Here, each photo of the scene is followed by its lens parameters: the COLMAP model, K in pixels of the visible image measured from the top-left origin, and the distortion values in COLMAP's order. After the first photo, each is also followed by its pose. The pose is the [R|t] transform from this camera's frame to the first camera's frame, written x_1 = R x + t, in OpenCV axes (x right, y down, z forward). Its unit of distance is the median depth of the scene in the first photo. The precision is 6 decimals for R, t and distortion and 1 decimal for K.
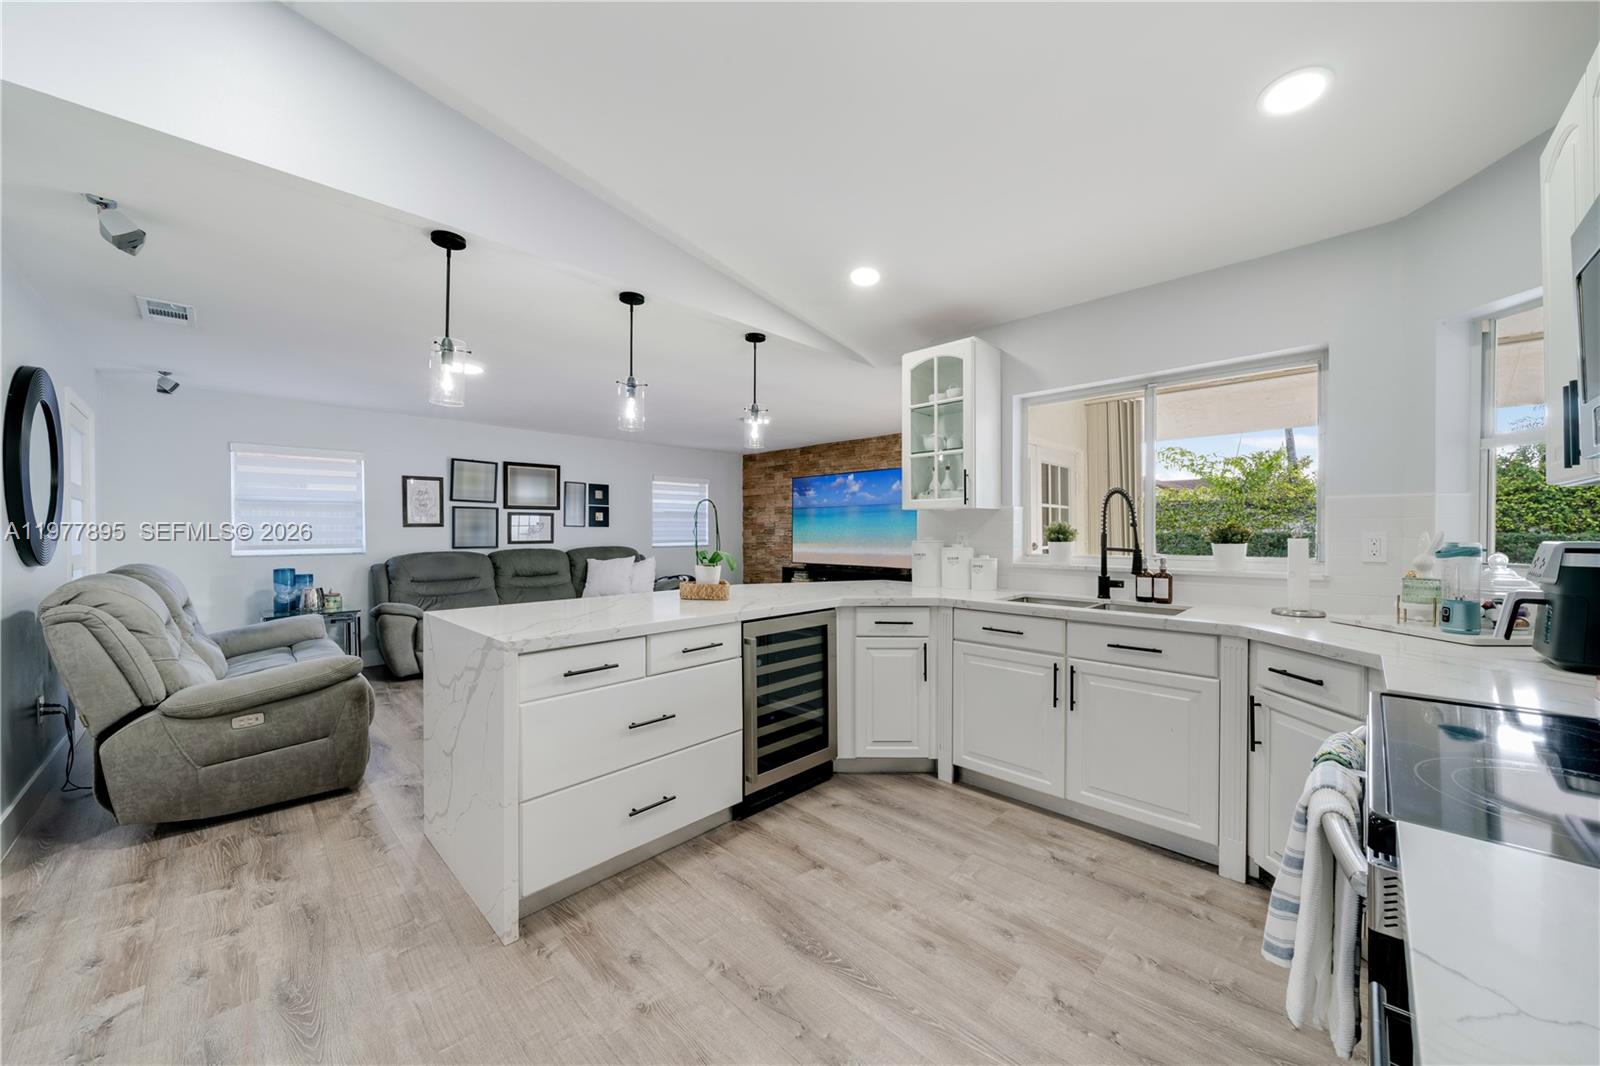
lens RADIAL K [[573.7, 0, 794.5], [0, 573.7, 532.7], [0, 0, 1]] dist [-0.007166, 0.000436]
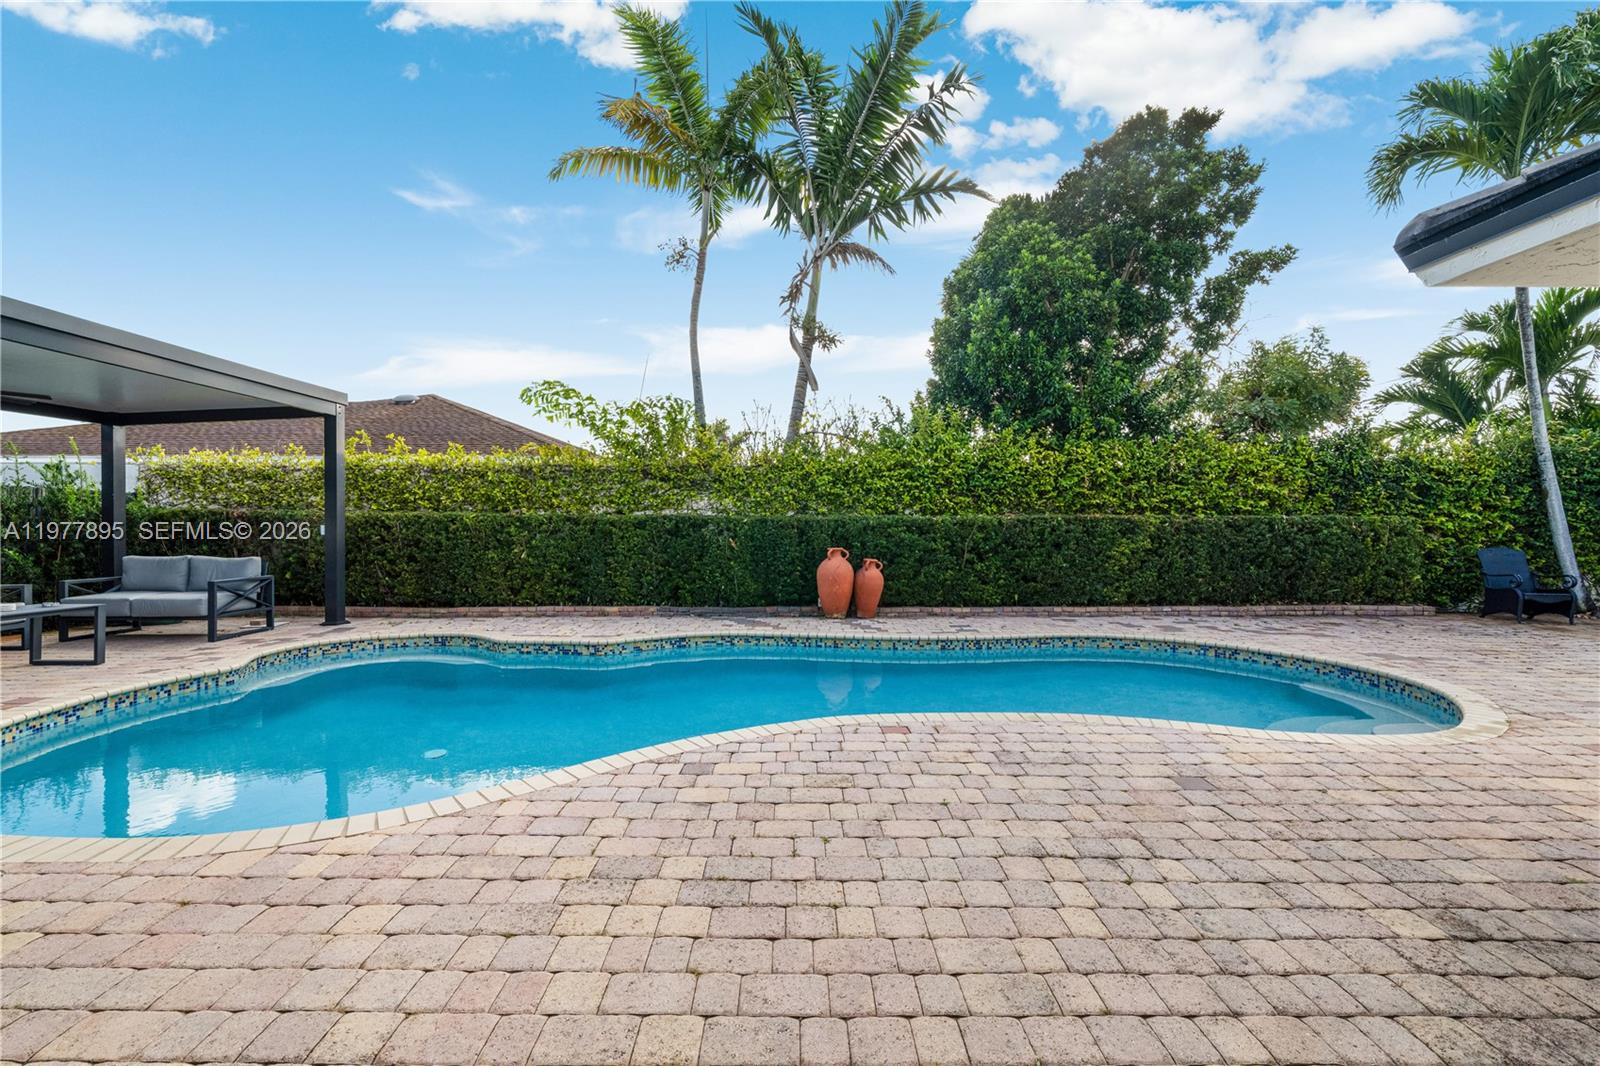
lens RADIAL K [[679.7, 0, 797.9], [0, 679.7, 527.9], [0, 0, 1]] dist [-0.001616, 0.000260]
pose [[0.710113, -0.002789, 0.704082, 0.698248], [-0.000349, 0.999991, 0.004313, 0.023366], [-0.704088, -0.003308, 0.710105, 0.589616]]
